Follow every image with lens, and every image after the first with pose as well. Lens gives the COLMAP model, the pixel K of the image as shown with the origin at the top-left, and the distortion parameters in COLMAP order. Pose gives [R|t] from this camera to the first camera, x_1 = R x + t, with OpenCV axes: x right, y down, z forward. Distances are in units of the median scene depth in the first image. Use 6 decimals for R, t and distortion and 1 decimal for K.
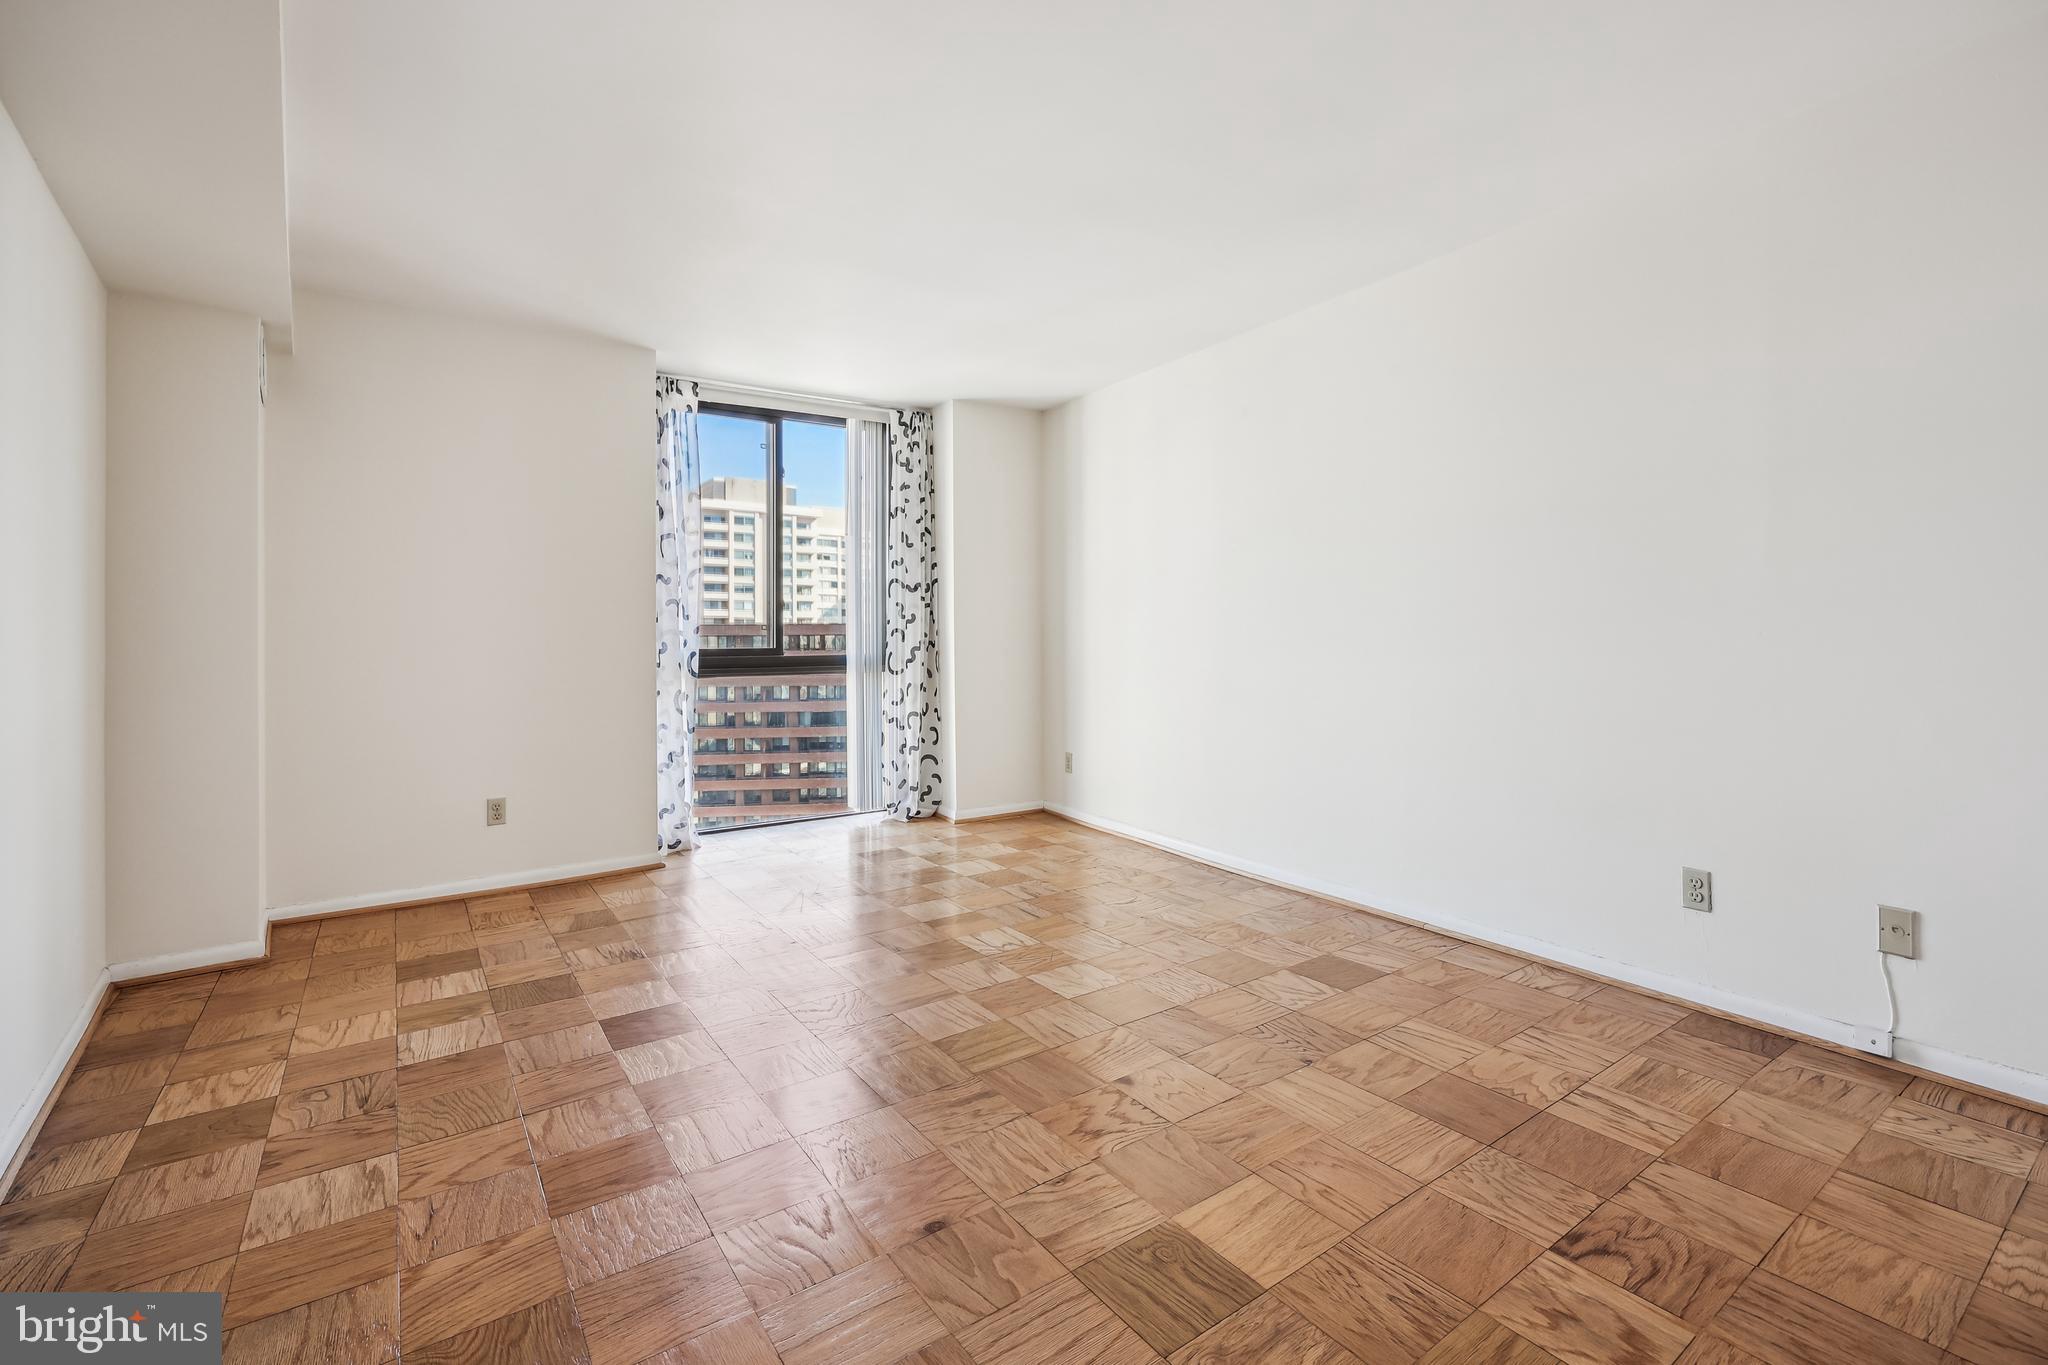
lens RADIAL K [[871.4, 0, 1029.5], [0, 871.4, 639.7], [0, 0, 1]] dist [-0.000450, -0.000140]
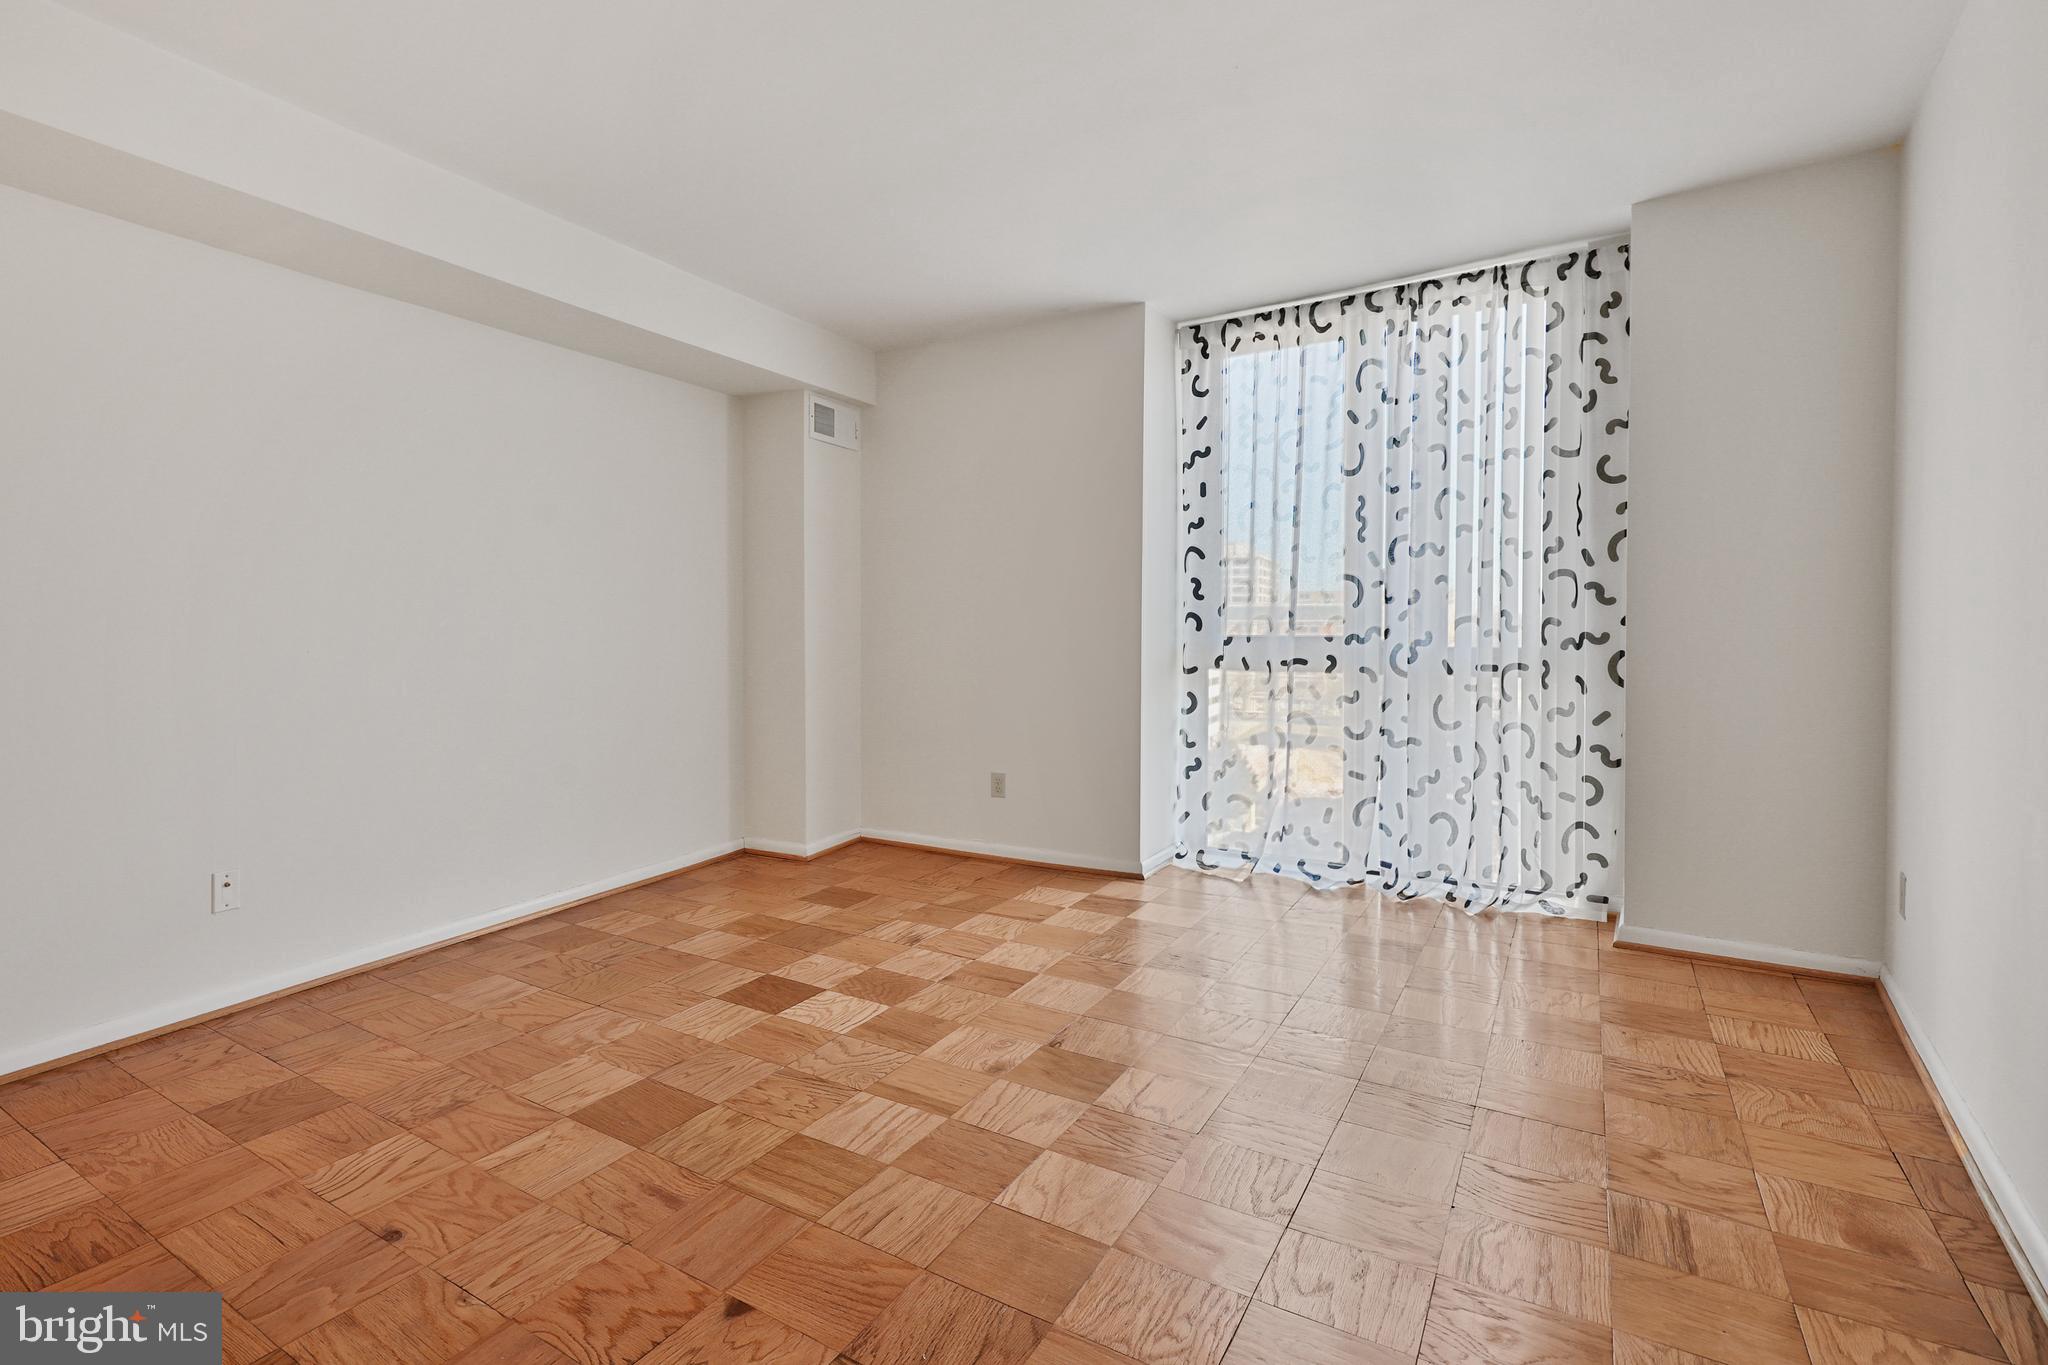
lens RADIAL K [[966.0, 0, 948.9], [0, 966.0, 631.7], [0, 0, 1]] dist [0.001740, -0.000412]
pose [[0.377660, 0.012596, -0.925859, 0.879645], [0.000238, 0.999906, 0.013701, -0.017510], [0.925944, -0.005395, 0.377622, 0.913126]]
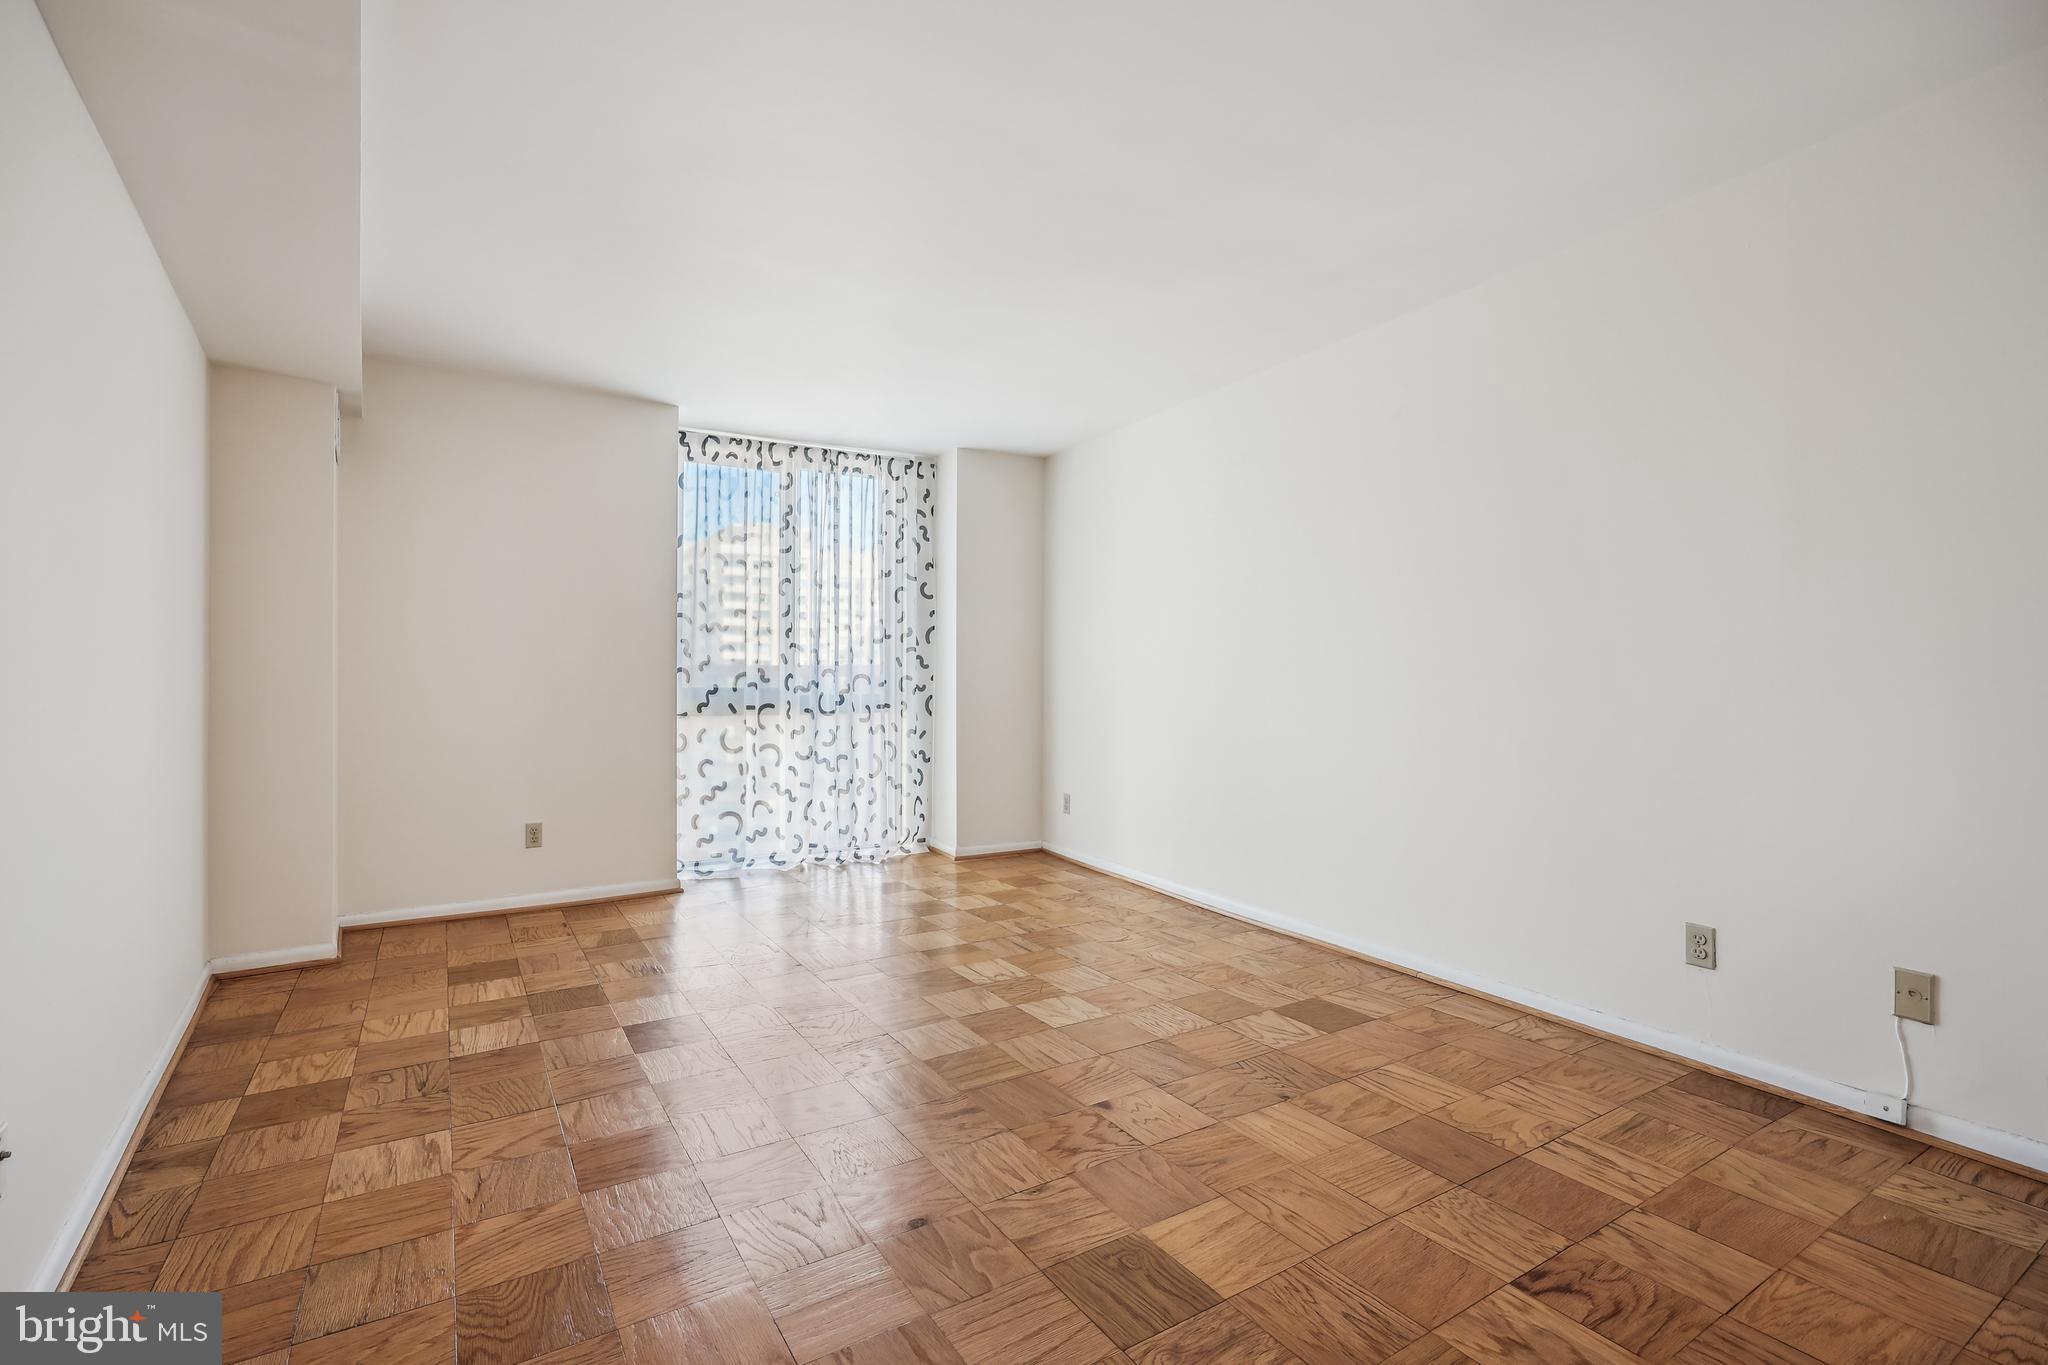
lens RADIAL K [[865.8, 0, 959.0], [0, 865.8, 686.3], [0, 0, 1]] dist [-0.000299, -0.000225]
pose [[0.995759, 0.011554, -0.091268, 0.025828], [-0.011123, 0.999924, 0.005227, -0.001374], [0.091322, -0.004190, 0.995813, -0.052662]]
